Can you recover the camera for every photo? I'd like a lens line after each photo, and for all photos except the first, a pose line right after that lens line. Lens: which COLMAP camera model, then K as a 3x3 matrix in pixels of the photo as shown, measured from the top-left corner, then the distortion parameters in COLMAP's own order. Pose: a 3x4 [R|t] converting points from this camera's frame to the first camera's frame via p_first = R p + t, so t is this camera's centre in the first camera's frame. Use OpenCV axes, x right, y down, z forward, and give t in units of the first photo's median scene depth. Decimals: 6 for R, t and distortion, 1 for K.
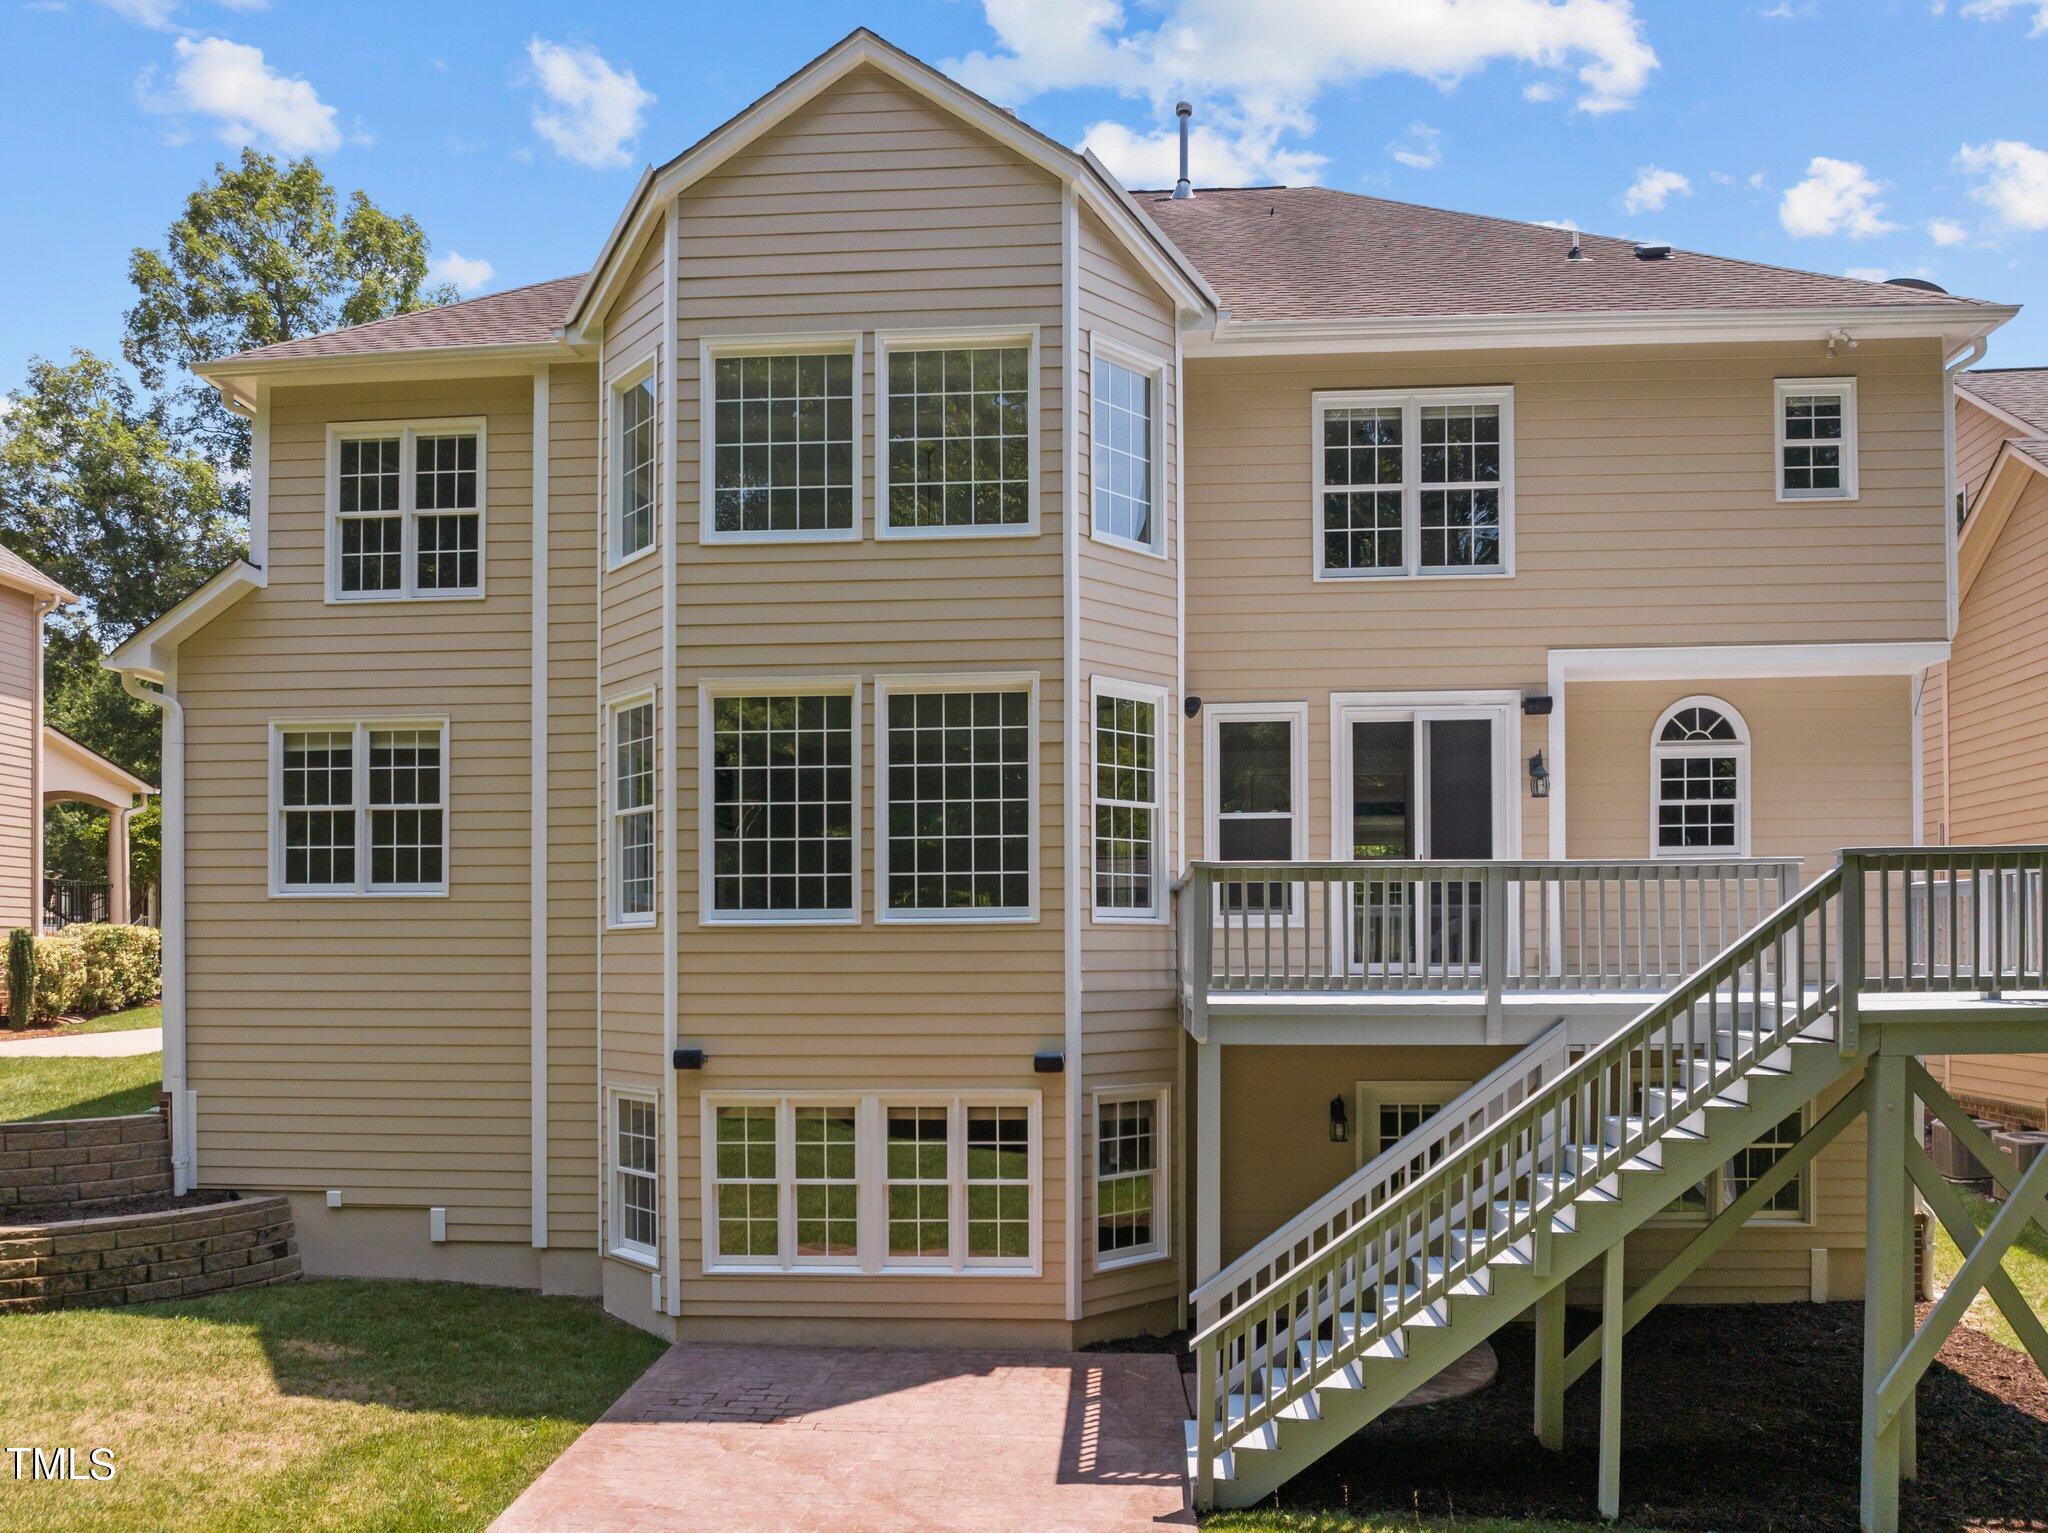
lens RADIAL K [[1514.8, 0, 1031.5], [0, 1514.8, 952.5], [0, 0, 1]] dist [-0.036416, 0.001635]
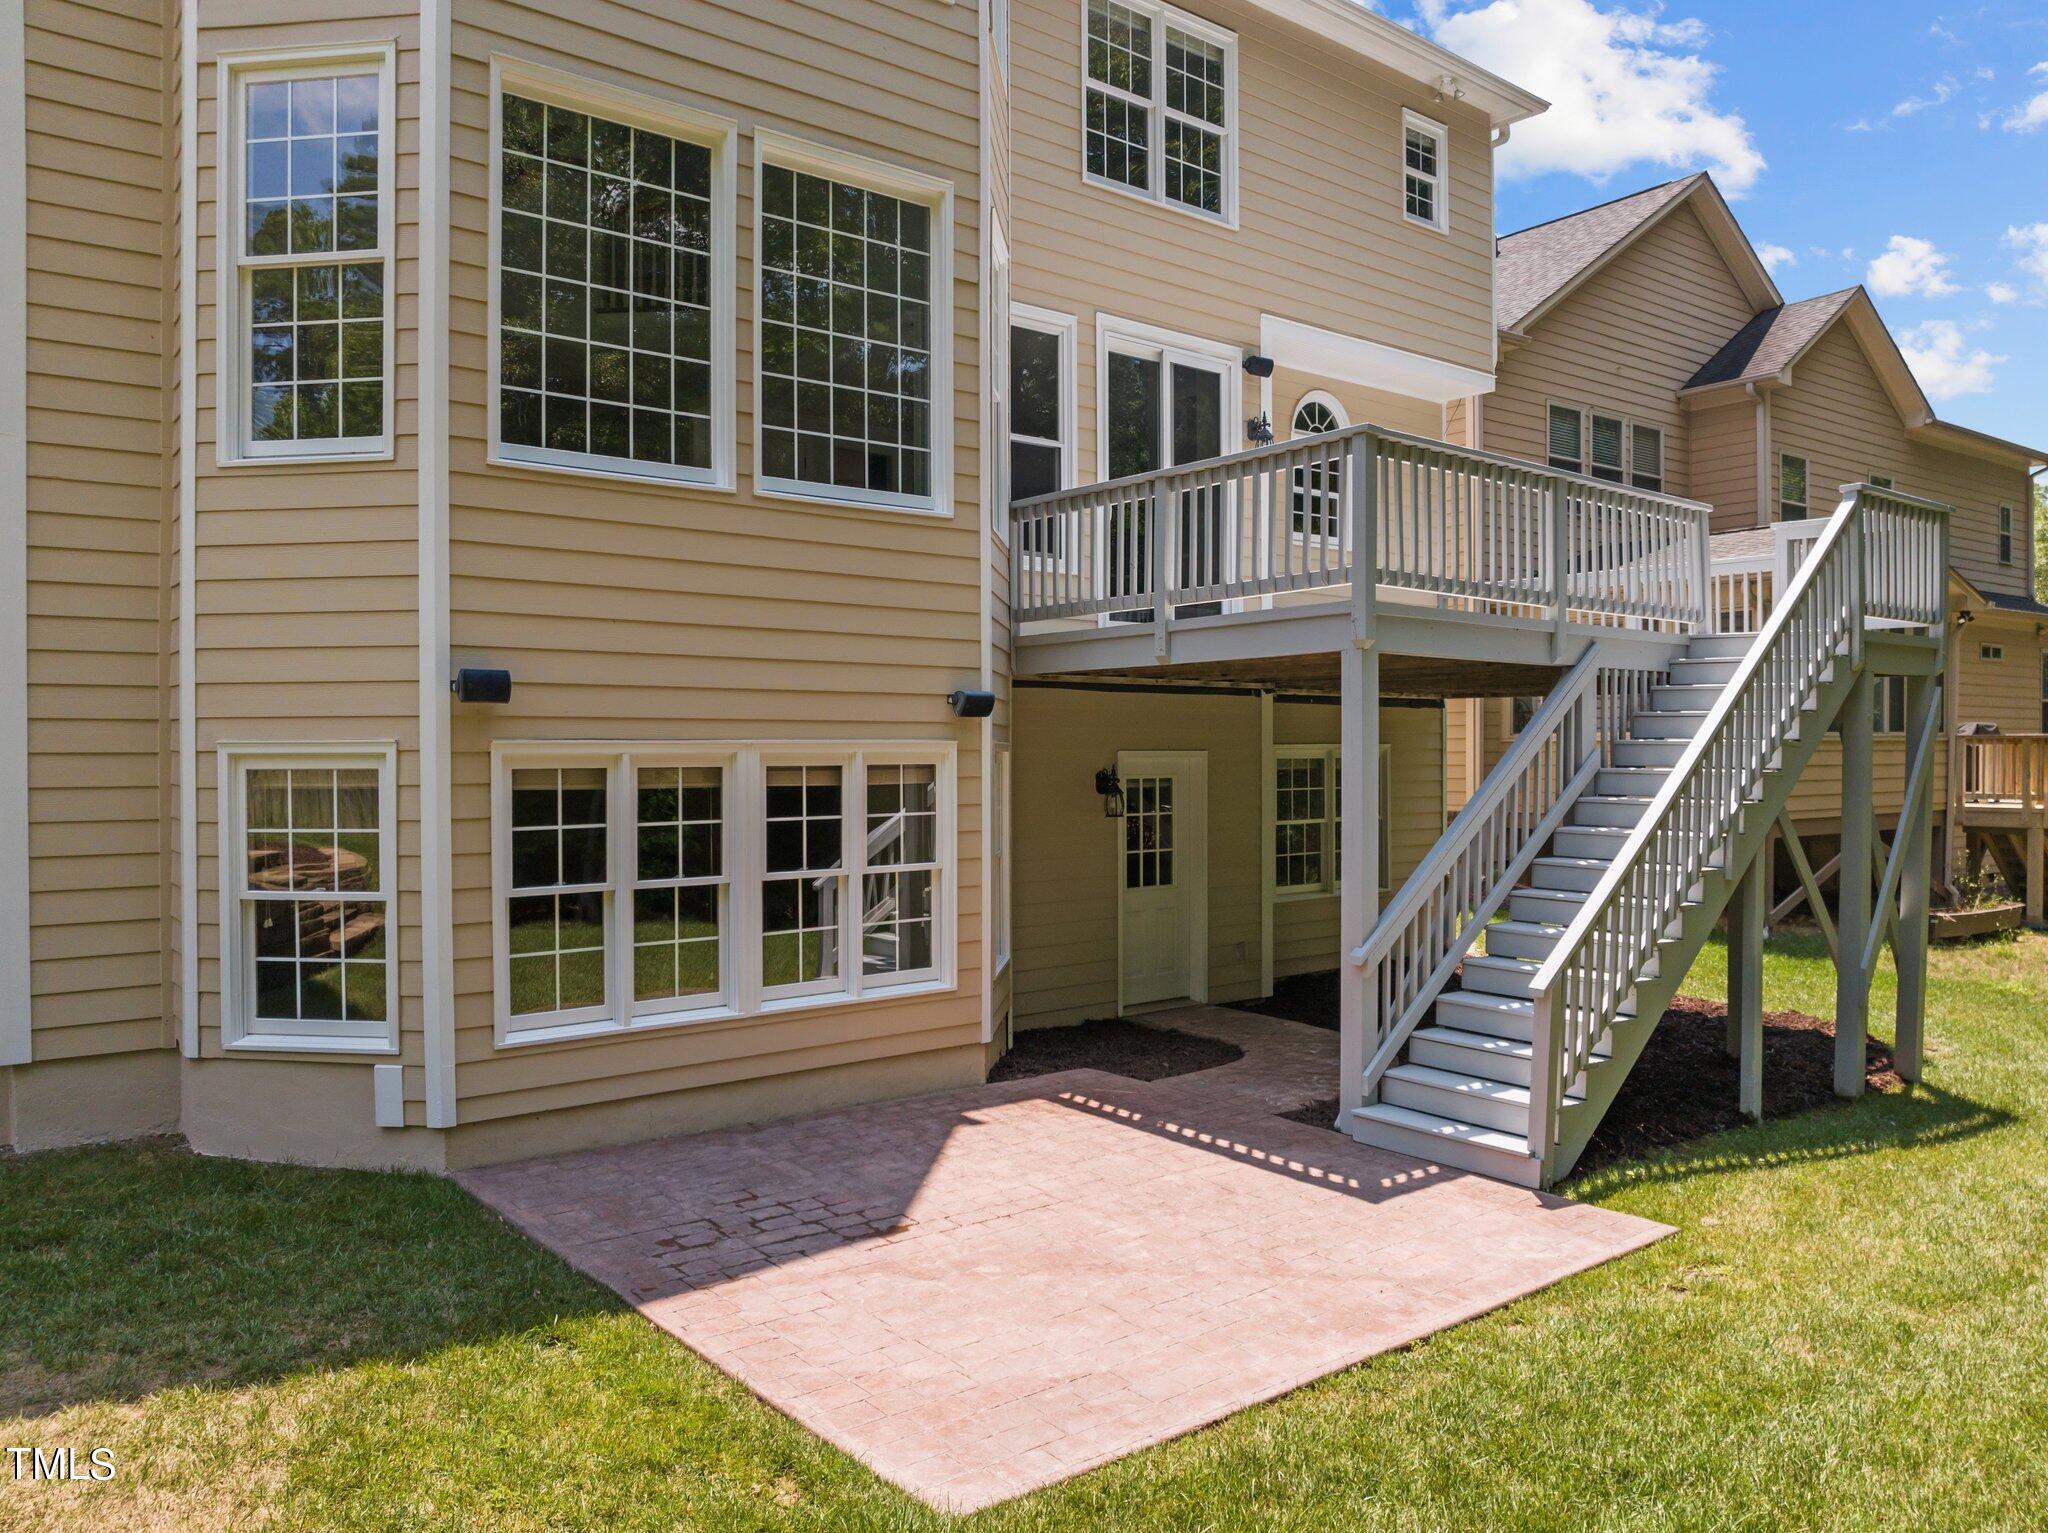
lens RADIAL K [[1461.2, 0, 1024.0], [0, 1461.2, 766.5], [0, 0, 1]] dist [-0.046164, -0.003331]
pose [[0.737372, -0.003632, 0.675477, -0.439155], [-0.004146, 0.999942, 0.009903, 0.092330], [-0.675474, -0.010102, 0.737315, 0.426962]]
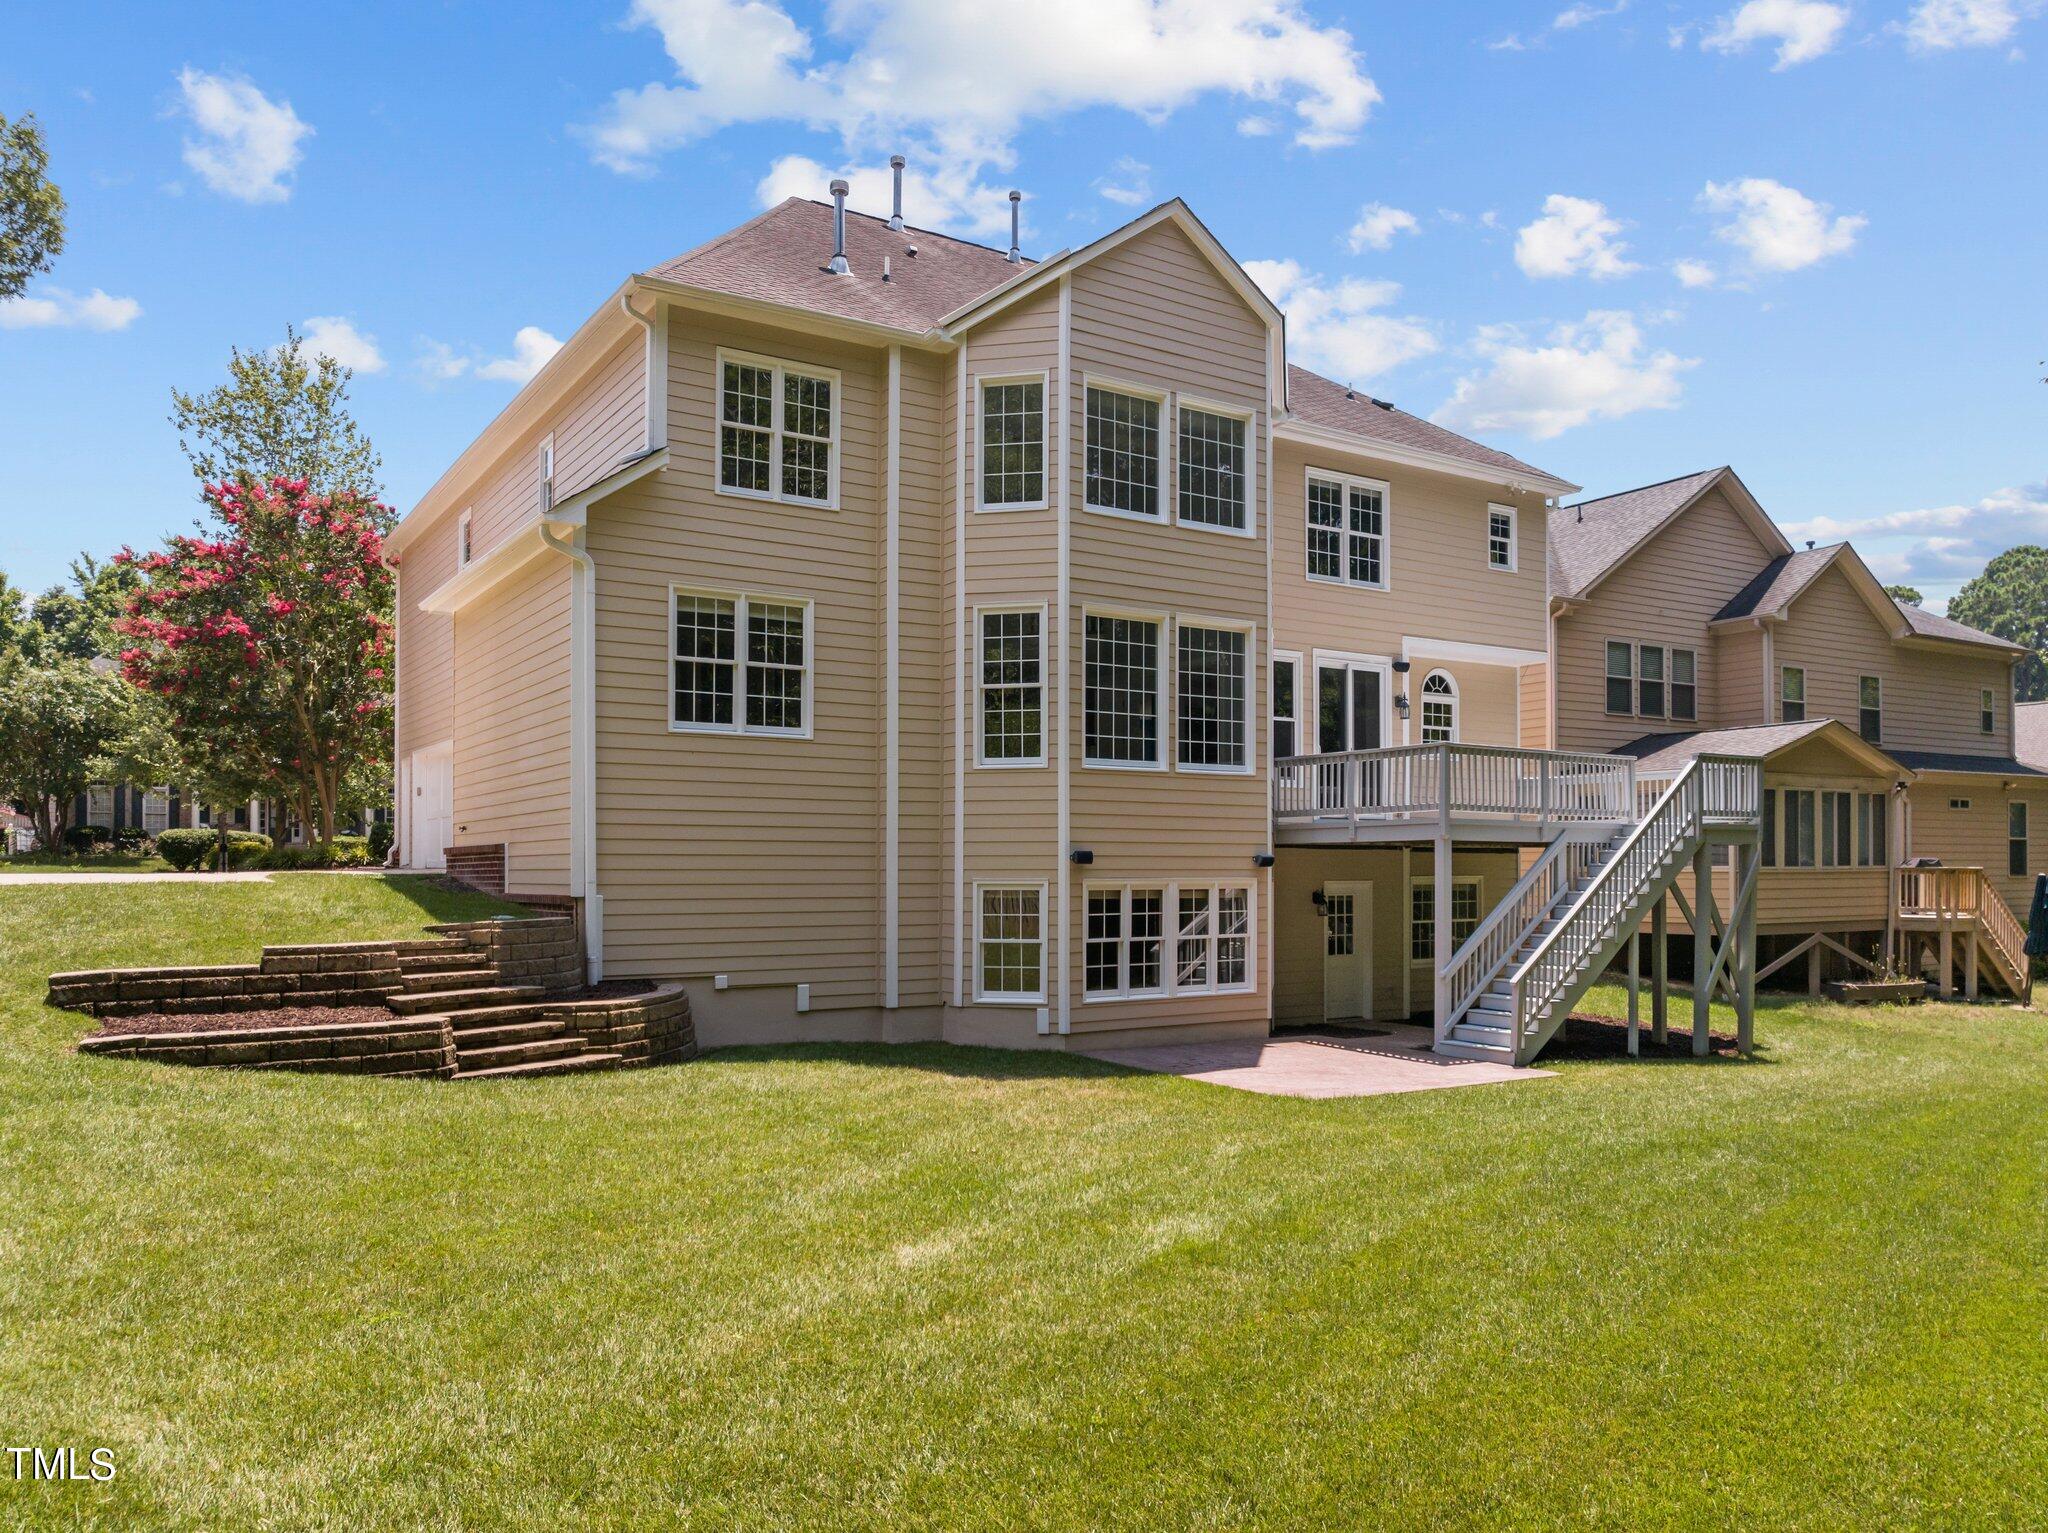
lens RADIAL K [[1466.7, 0, 1024.0], [0, 1466.7, 851.0], [0, 0, 1]] dist [-0.025111, -0.063410]
pose [[0.802718, 0.012492, 0.596228, -1.094059], [-0.007349, 0.999912, -0.011057, 0.077869], [-0.596313, 0.004494, 0.802739, -0.114993]]
